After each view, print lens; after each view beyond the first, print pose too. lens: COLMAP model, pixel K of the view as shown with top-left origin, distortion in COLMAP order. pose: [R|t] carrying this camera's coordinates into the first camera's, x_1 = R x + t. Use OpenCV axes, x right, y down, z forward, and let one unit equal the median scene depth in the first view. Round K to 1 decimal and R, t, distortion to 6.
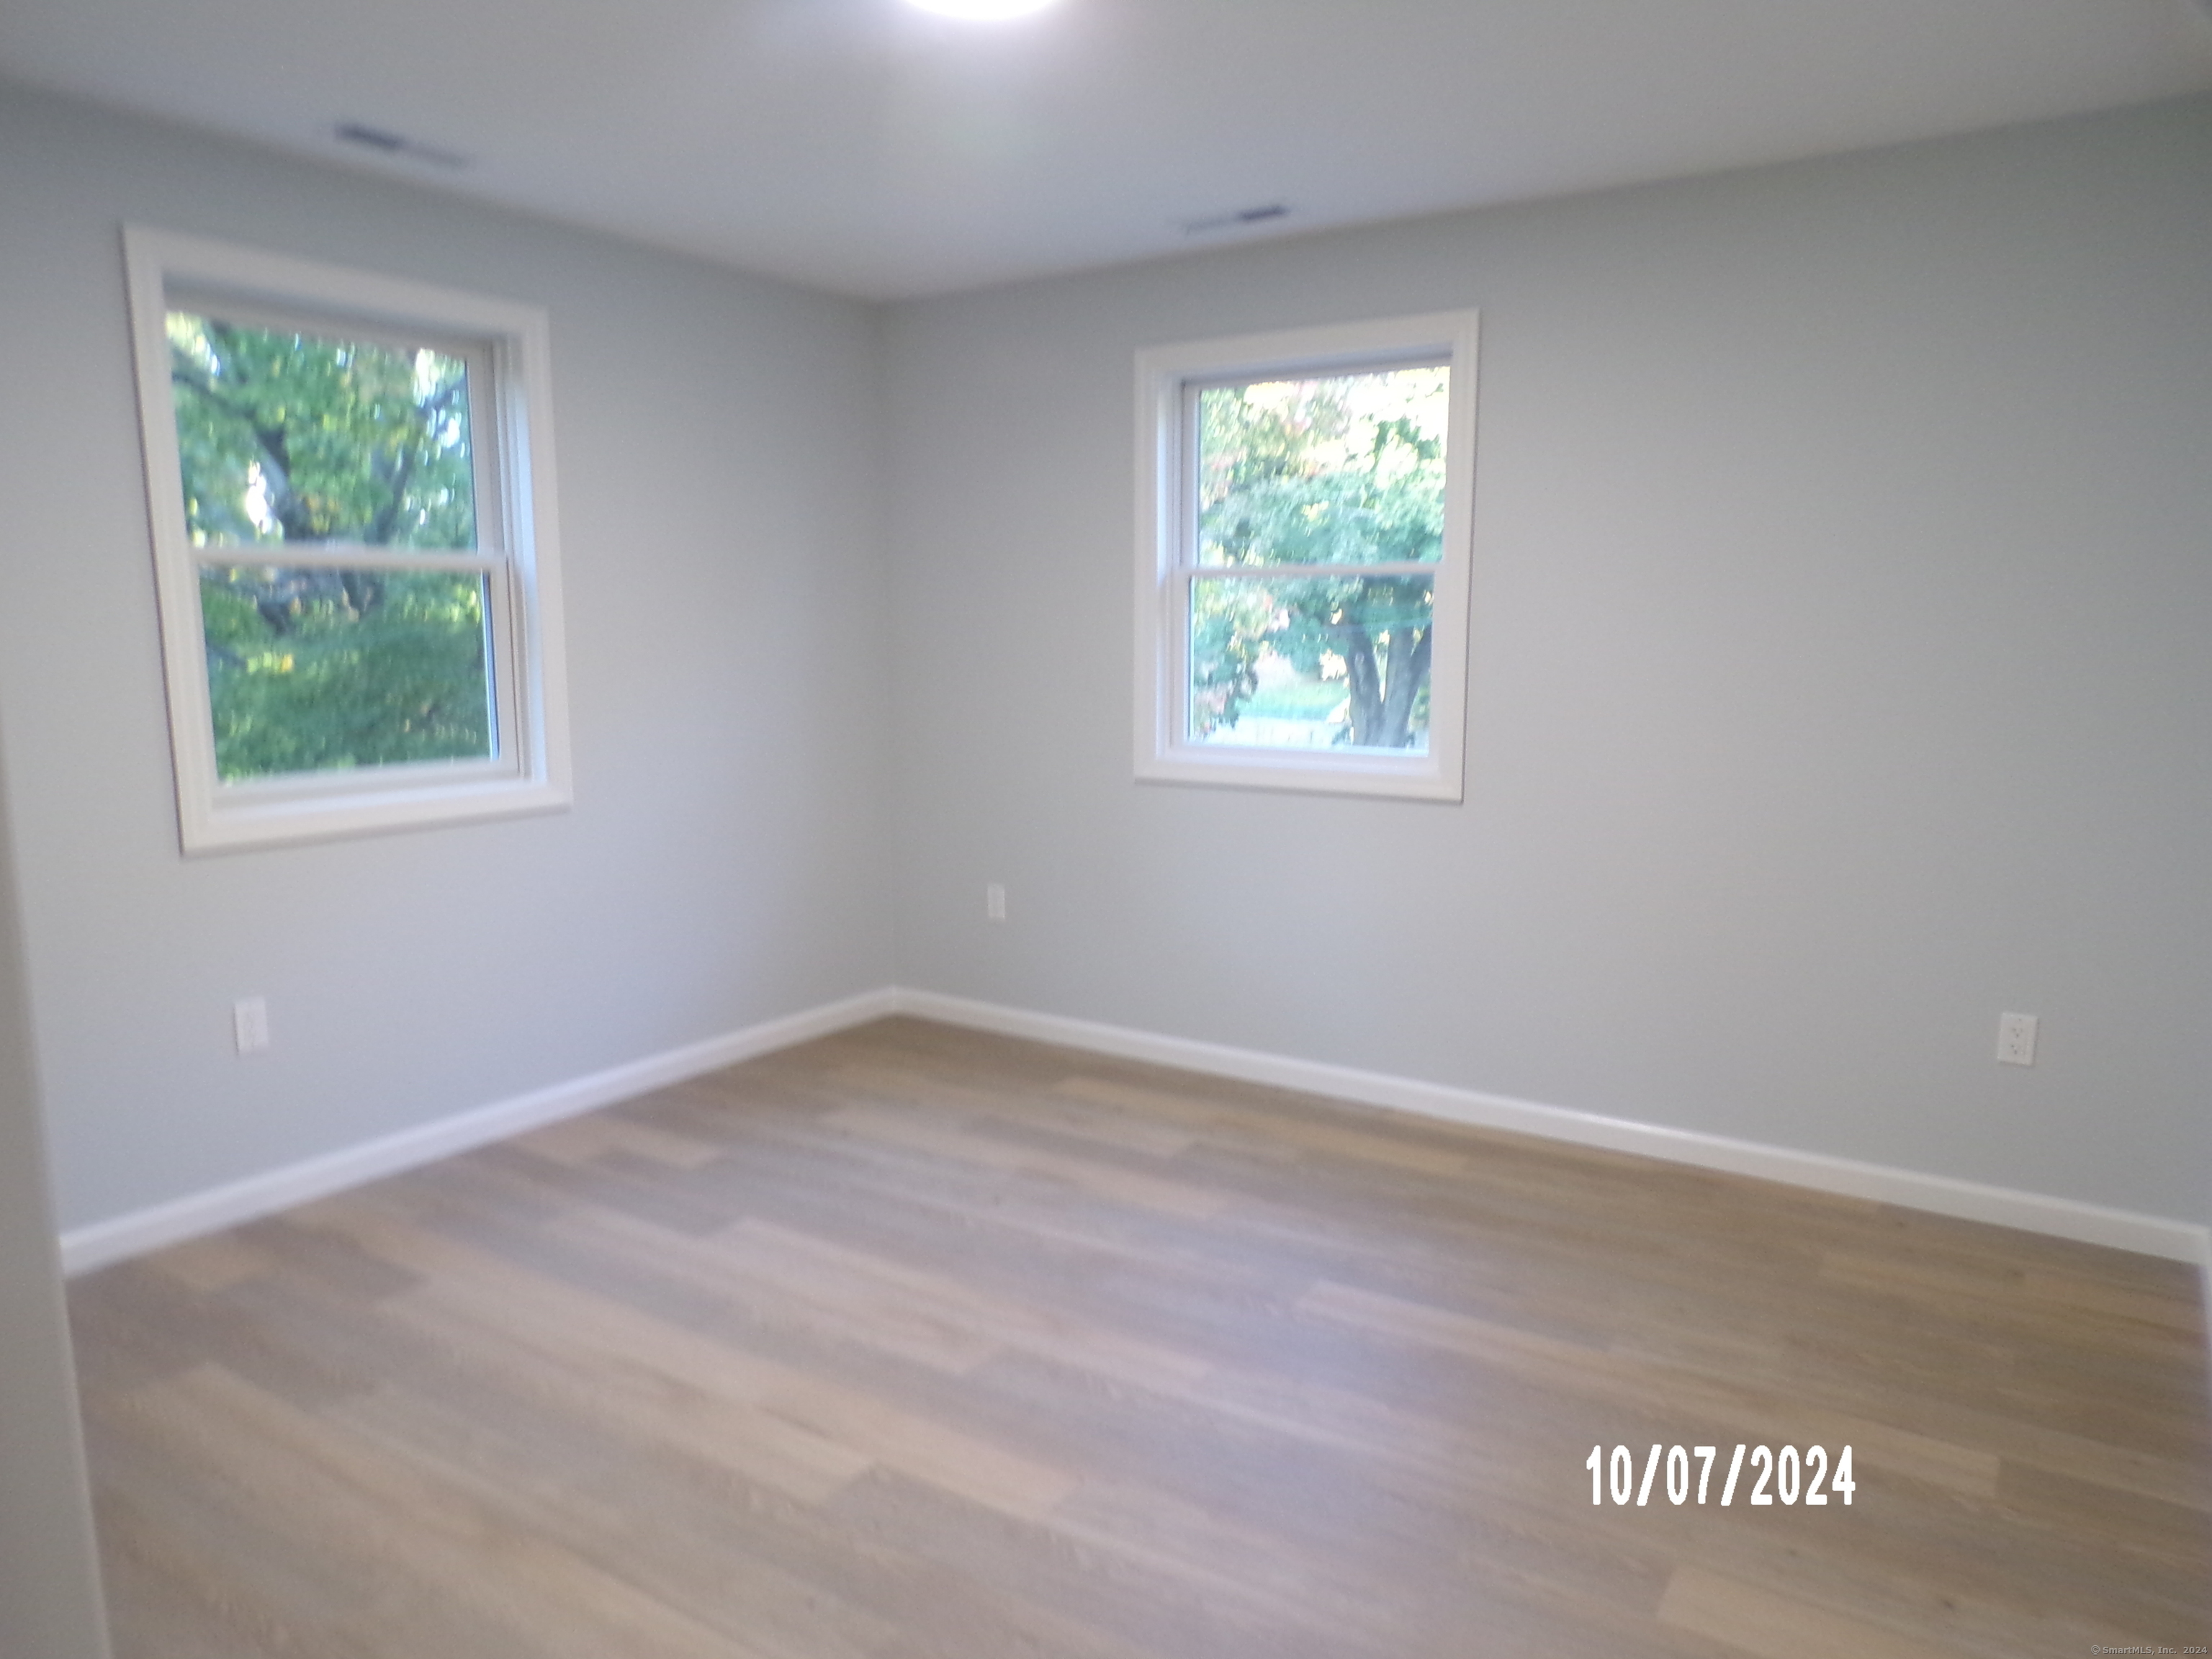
lens RADIAL K [[1503.6, 0, 1074.6], [0, 1503.6, 838.6], [0, 0, 1]] dist [-0.004521, -0.001714]
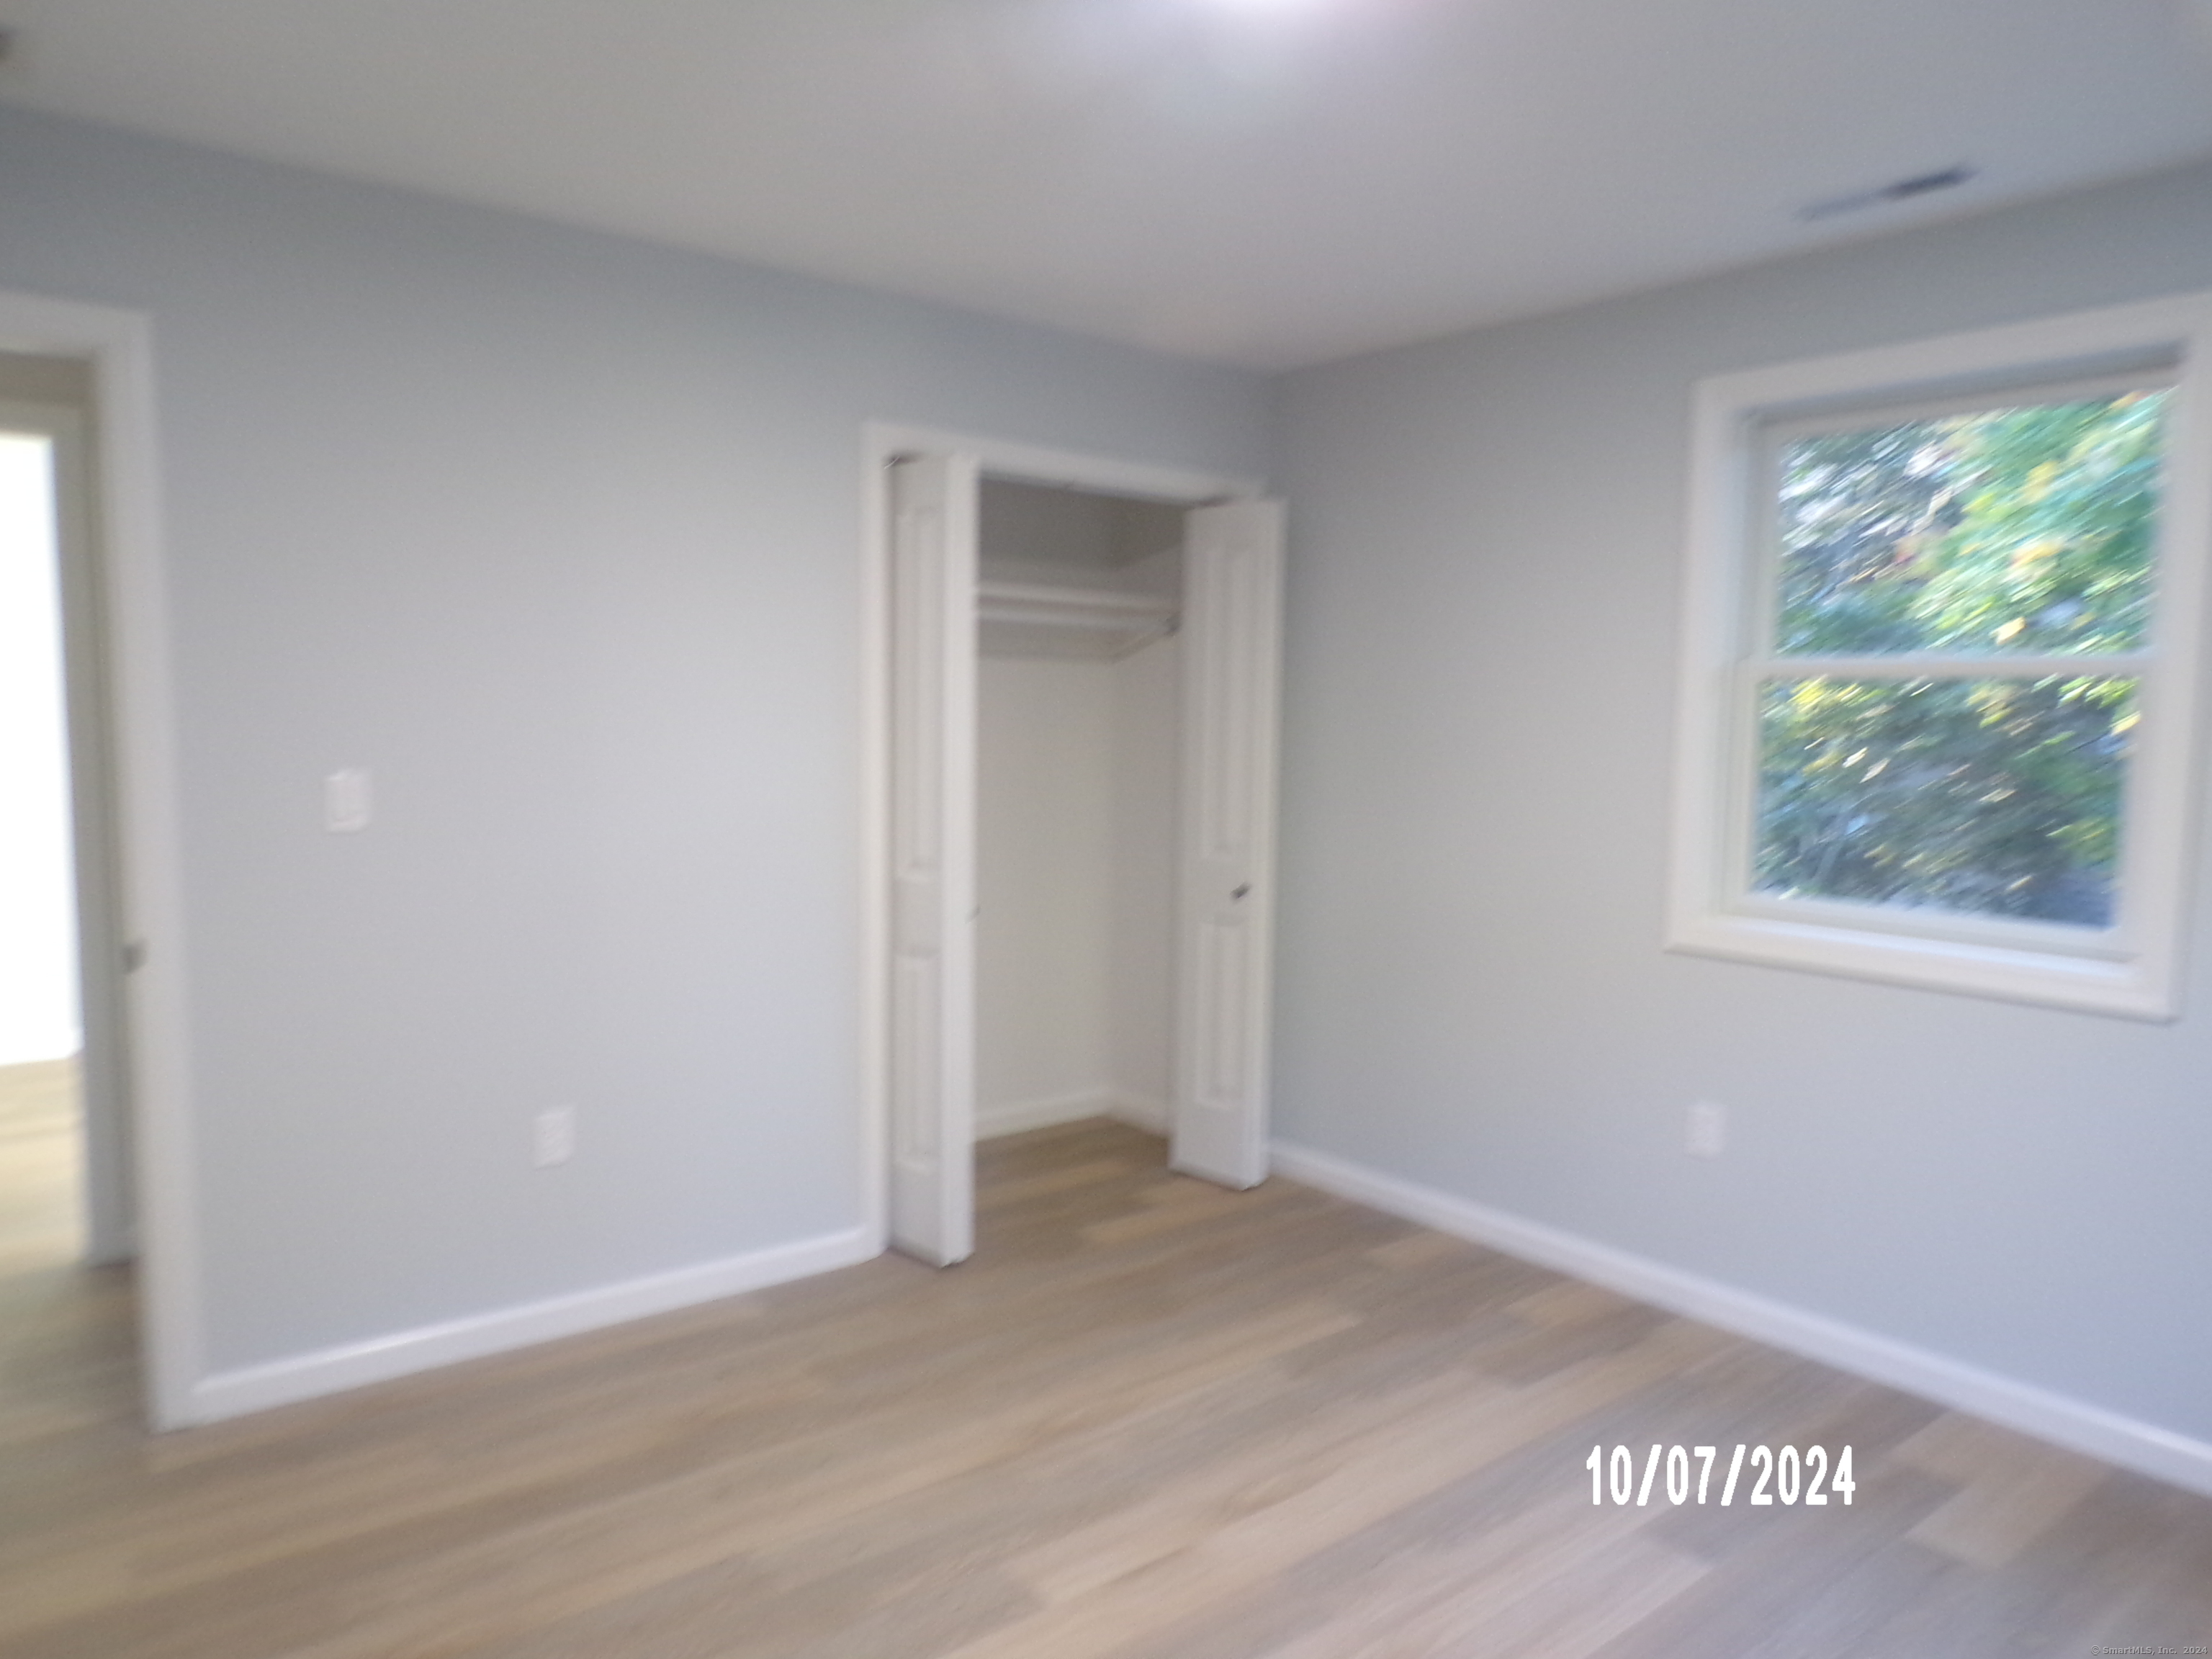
lens RADIAL K [[1503.6, 0, 1074.6], [0, 1503.6, 838.6], [0, 0, 1]] dist [-0.004521, -0.001714]
pose [[-0.294568, 0.093188, -0.951076, 0.663482], [-0.140888, 0.980124, 0.139670, -0.189948], [0.945188, 0.175137, -0.275584, 1.056672]]
